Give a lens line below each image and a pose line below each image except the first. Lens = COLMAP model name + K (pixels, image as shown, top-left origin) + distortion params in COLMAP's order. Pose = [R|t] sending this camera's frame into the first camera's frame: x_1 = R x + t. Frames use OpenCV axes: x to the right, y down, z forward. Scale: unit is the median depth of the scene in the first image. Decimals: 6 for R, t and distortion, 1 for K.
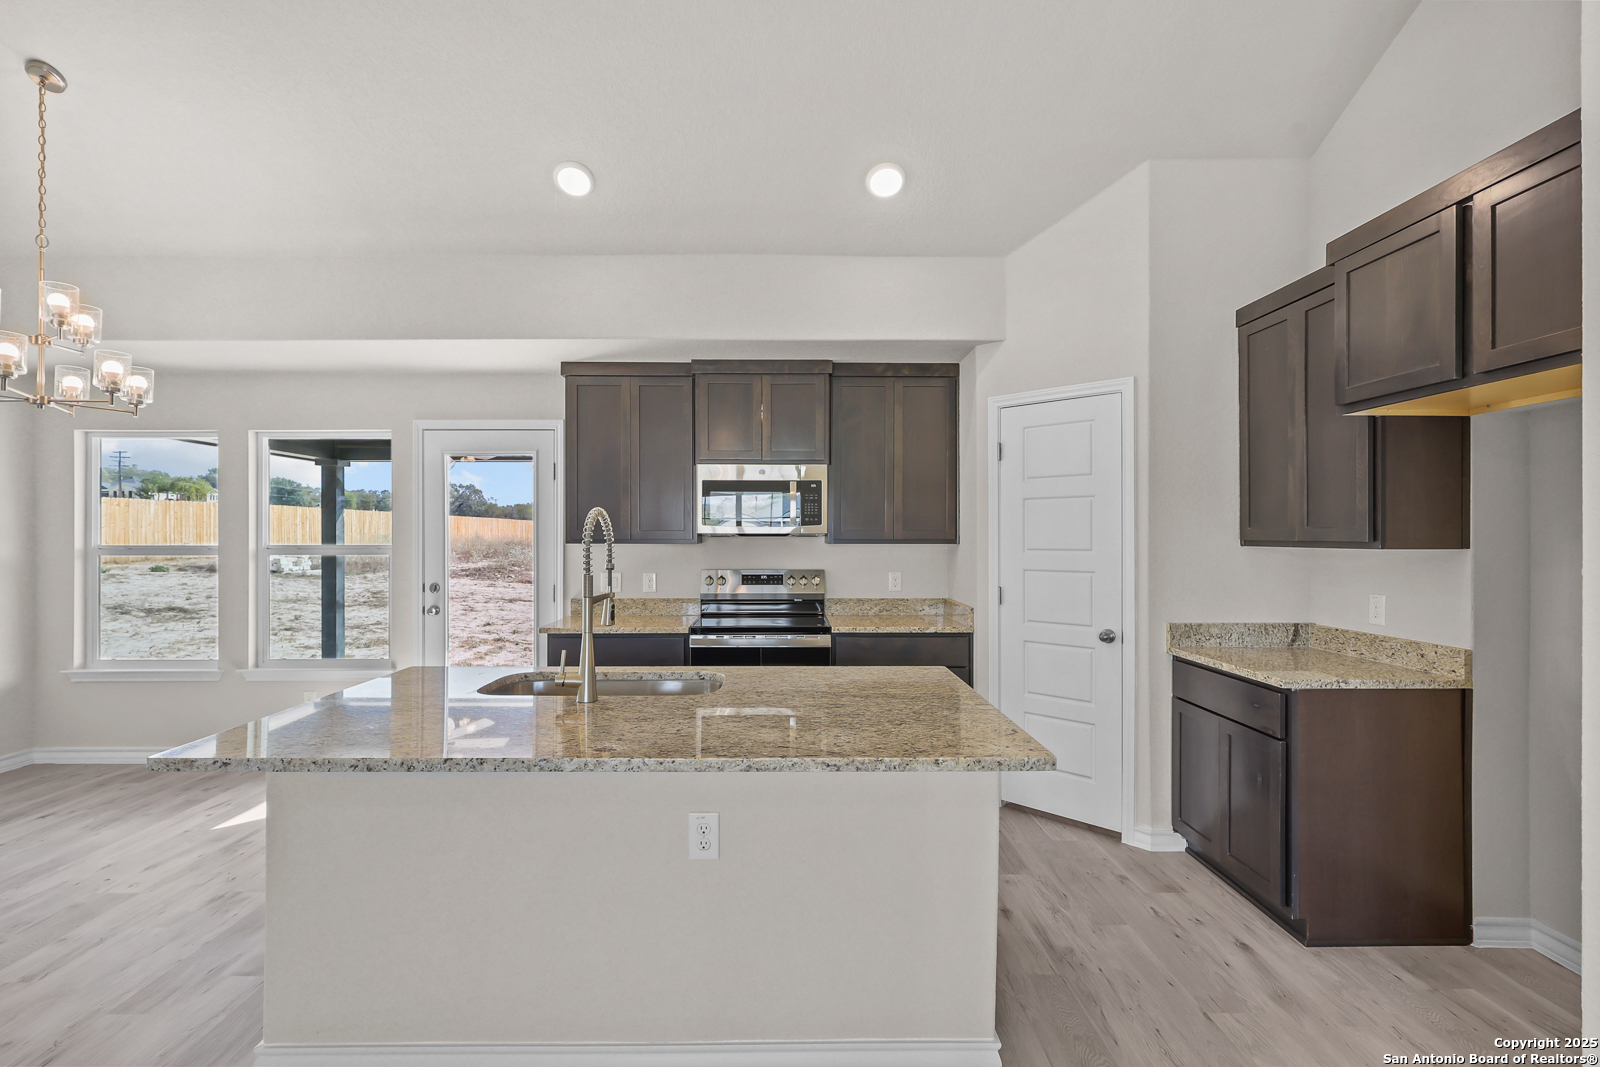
lens RADIAL K [[740.9, 0, 777.6], [0, 740.9, 534.7], [0, 0, 1]] dist [-0.000629, 0.001574]
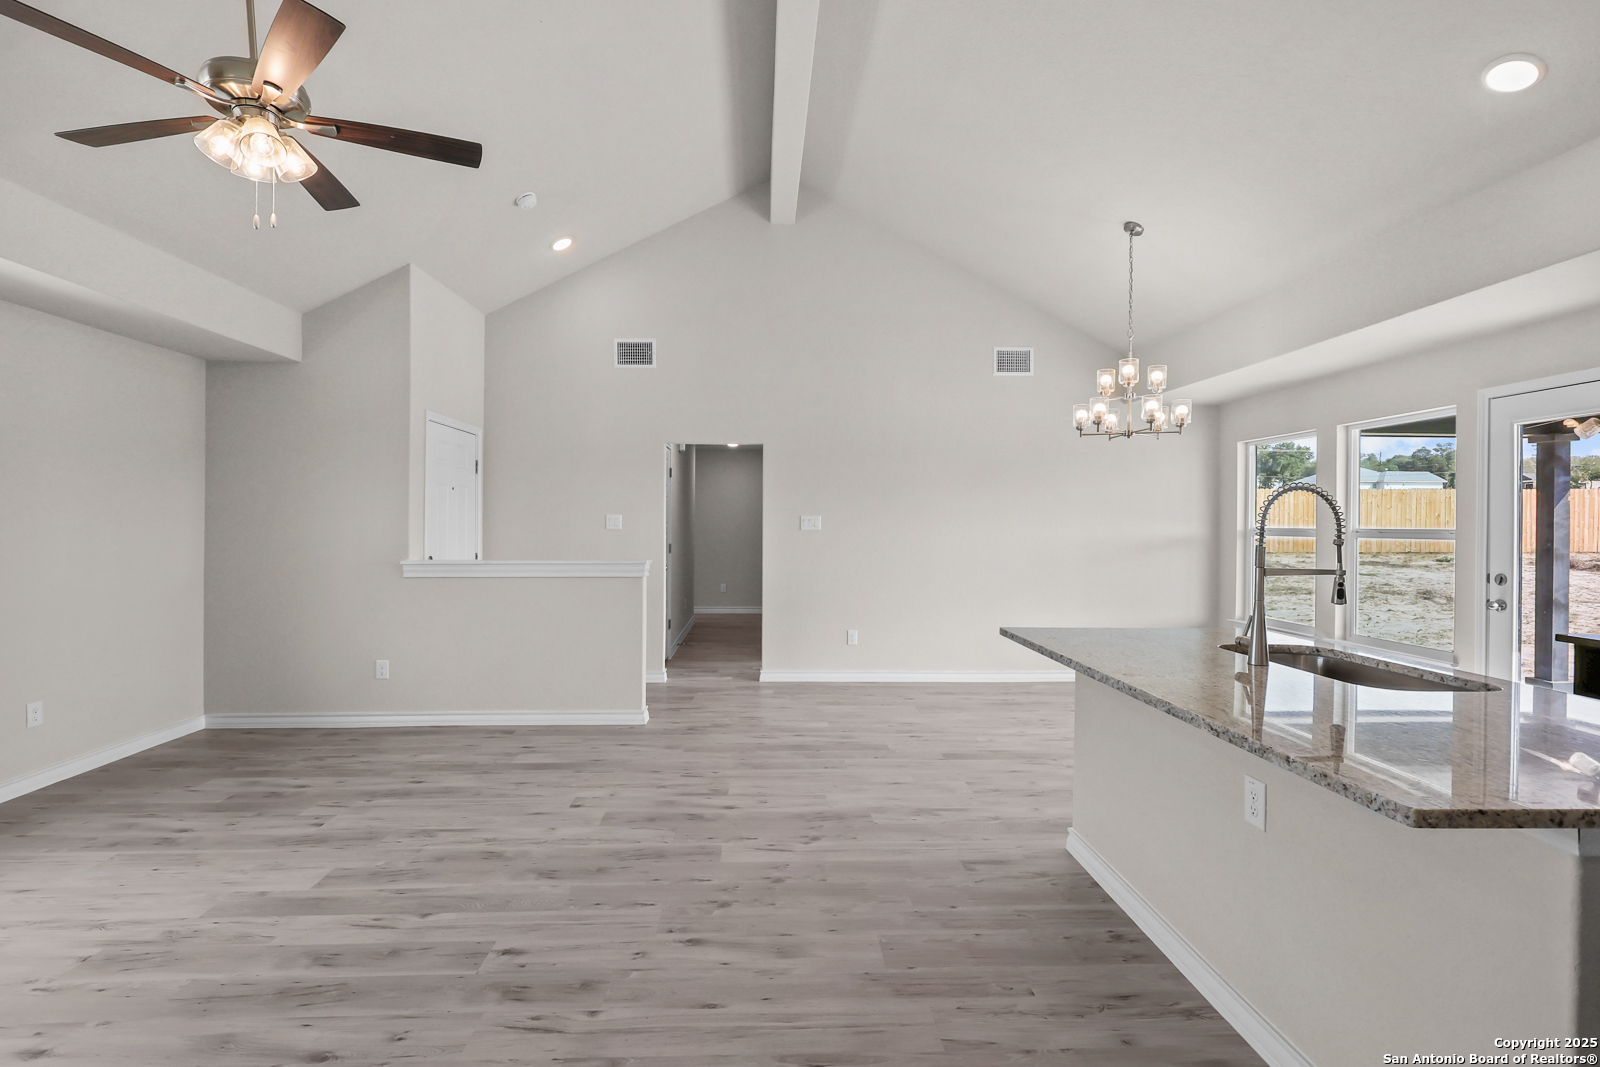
lens RADIAL K [[740.9, 0, 794.4], [0, 740.9, 533.5], [0, 0, 1]] dist [-0.000629, 0.001574]
pose [[0.044237, 0.013639, -0.998928, 0.447731], [-0.005941, 0.999893, 0.013389, 0.014486], [0.999003, 0.005342, 0.044313, 0.162870]]
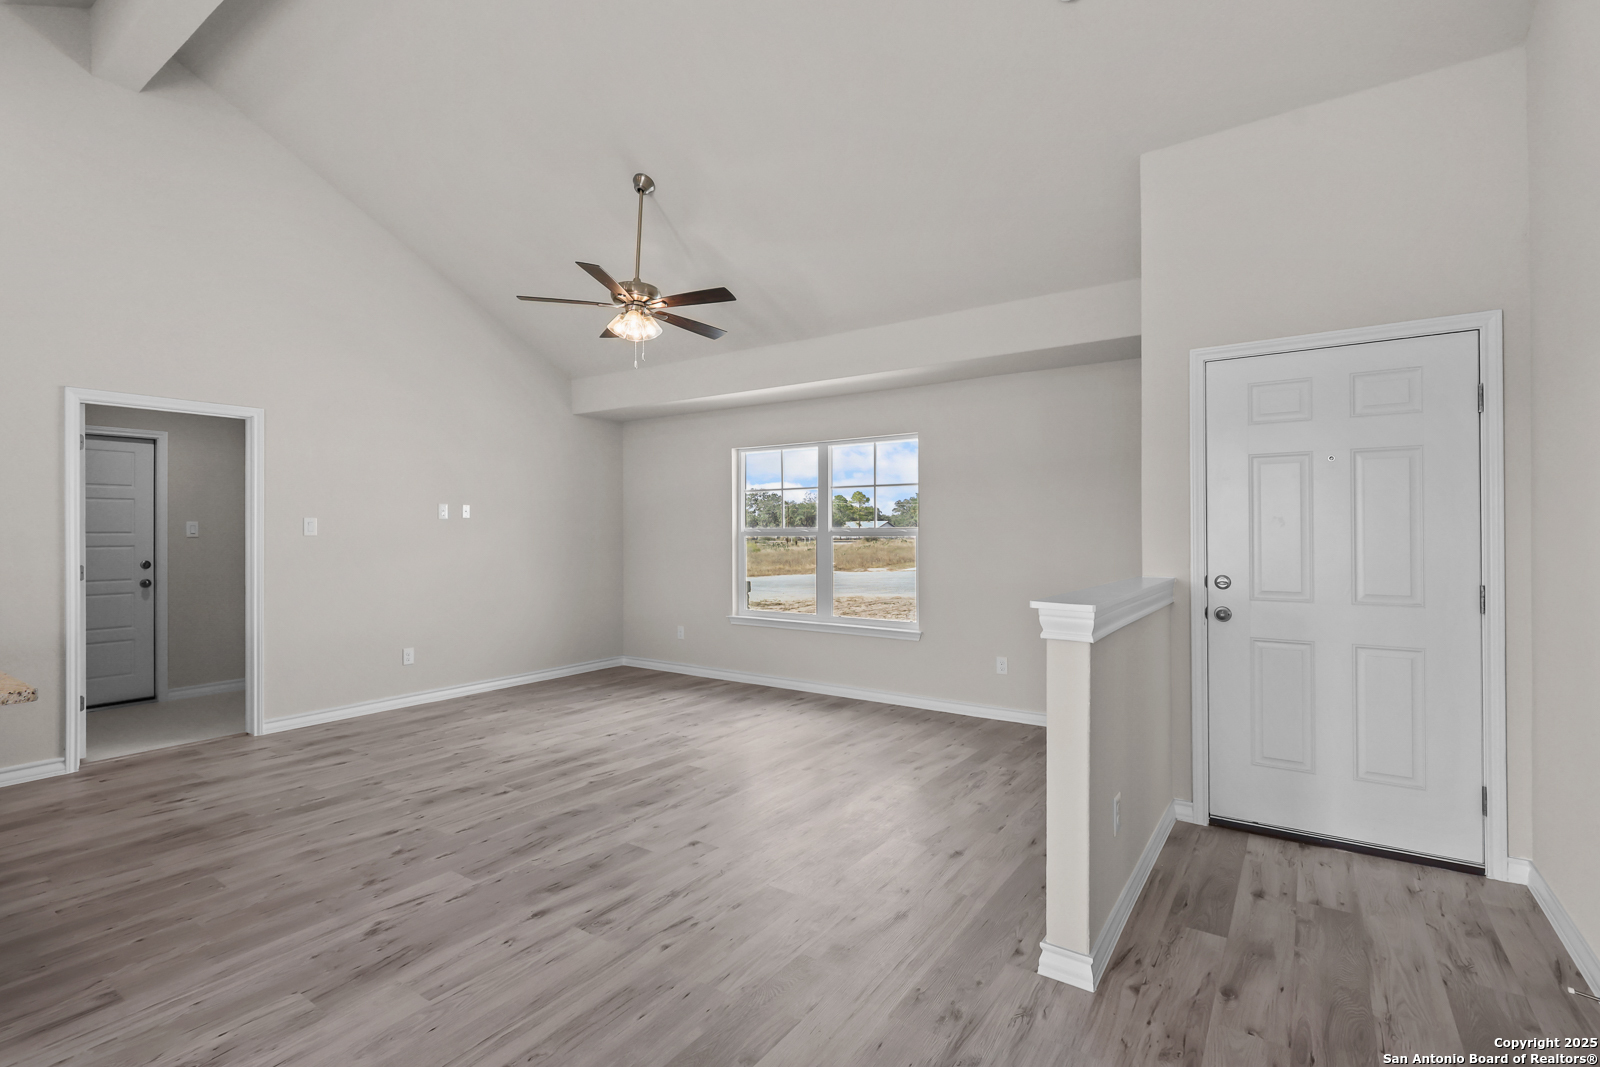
lens RADIAL K [[740.9, 0, 808.5], [0, 740.9, 537.8], [0, 0, 1]] dist [-0.000629, 0.001574]
pose [[-0.825551, 0.002145, 0.564323, -1.028941], [0.006504, 0.999963, 0.005714, 0.024146], [-0.564290, 0.008387, -0.825534, 0.533163]]
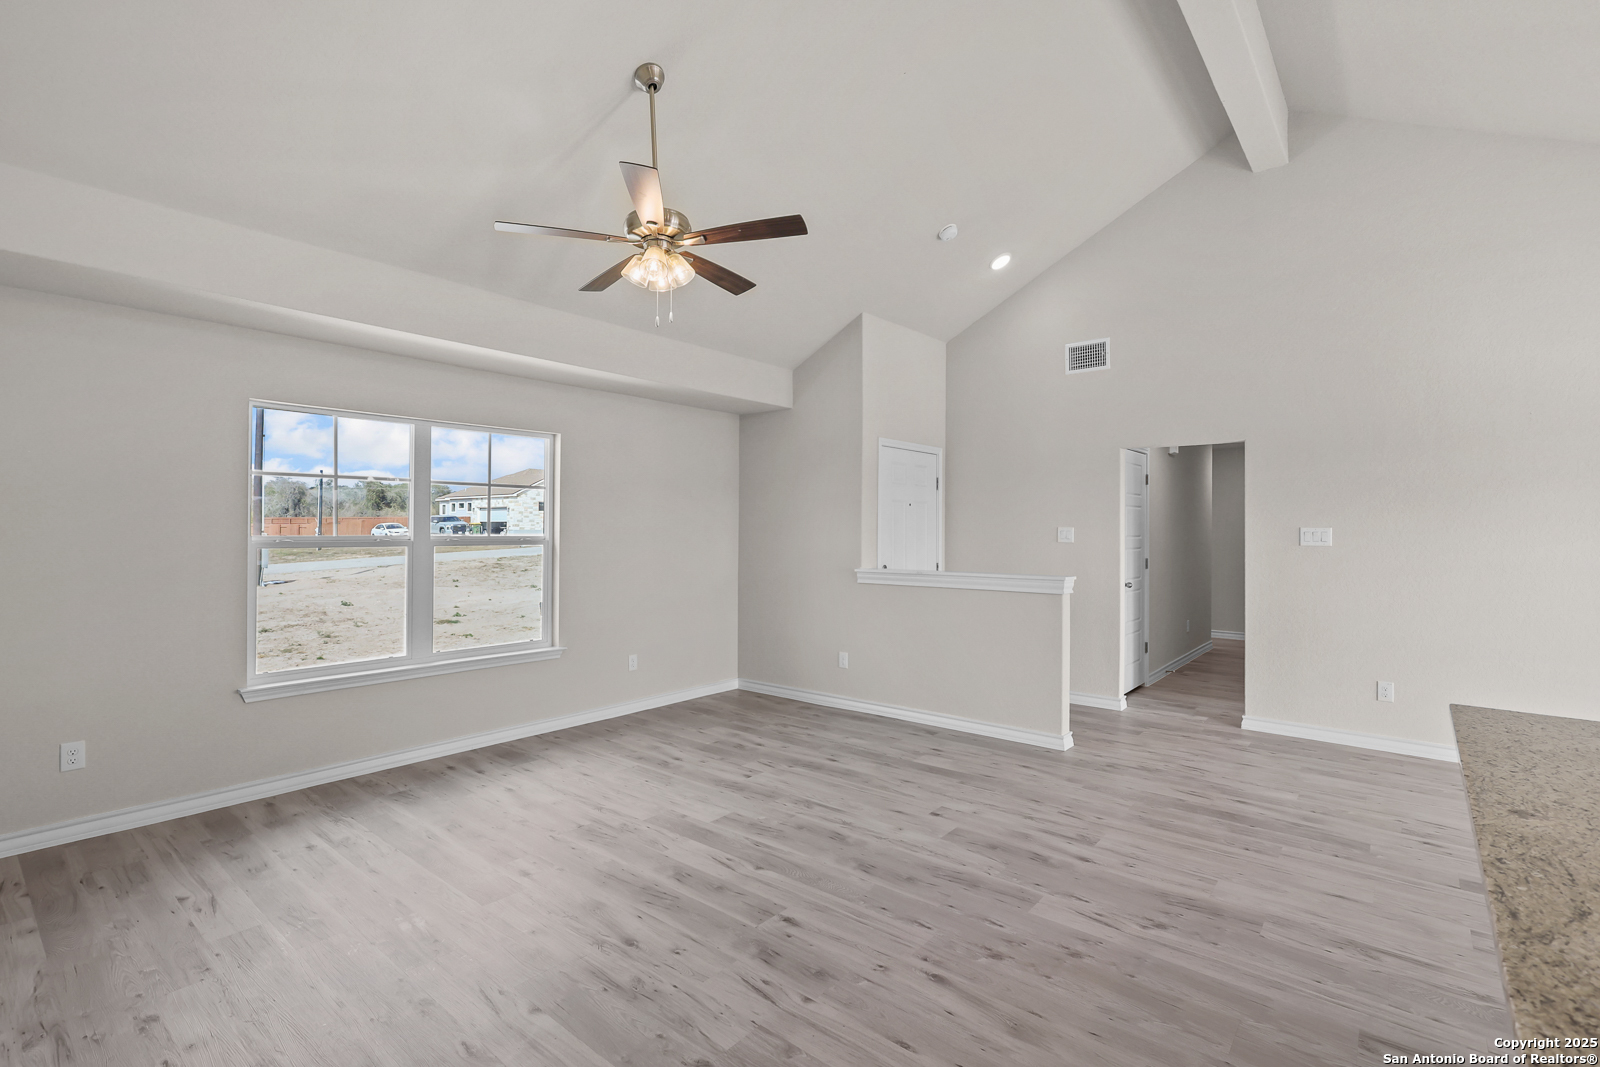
lens RADIAL K [[740.9, 0, 801.1], [0, 740.9, 524.4], [0, 0, 1]] dist [-0.000629, 0.001574]
pose [[-0.633399, -0.007989, -0.773784, 0.363964], [-0.004868, 0.999968, -0.006340, 0.004399], [0.773810, -0.000249, -0.633417, 0.397108]]
